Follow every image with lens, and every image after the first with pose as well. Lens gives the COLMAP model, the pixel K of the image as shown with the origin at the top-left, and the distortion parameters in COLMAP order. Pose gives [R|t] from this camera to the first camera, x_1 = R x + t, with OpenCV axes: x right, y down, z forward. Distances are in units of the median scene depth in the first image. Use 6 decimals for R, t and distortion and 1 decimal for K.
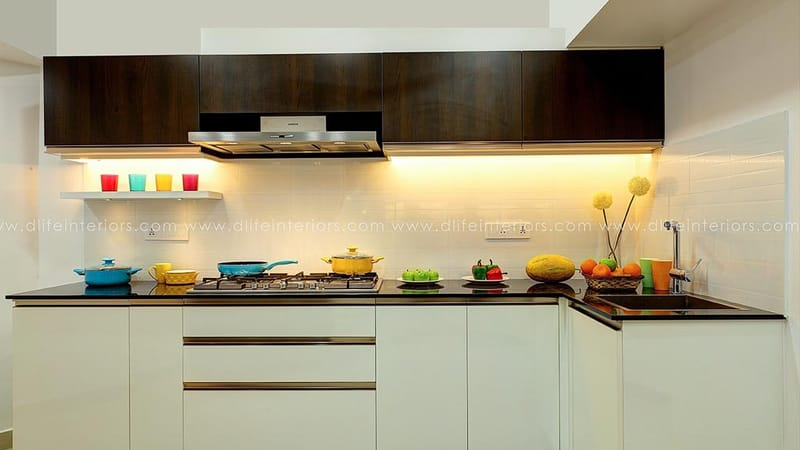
lens RADIAL K [[466.9, 0, 400.0], [0, 466.9, 225.0], [0, 0, 1]] dist [-0.011696, -0.000987]
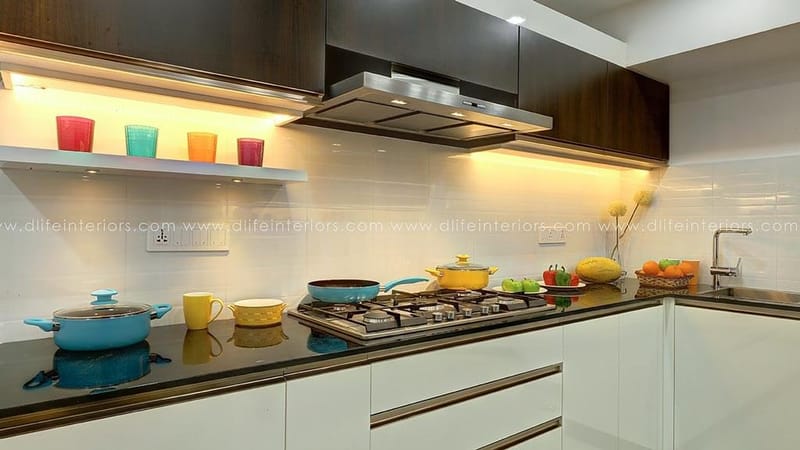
lens RADIAL K [[466.9, 0, 400.0], [0, 466.9, 225.0], [0, 0, 1]] dist [-0.011696, -0.000987]
pose [[0.793161, 0.013891, 0.608854, -0.667040], [-0.020576, 0.999780, 0.003994, -0.005386], [-0.608665, -0.015696, 0.793272, 0.422984]]
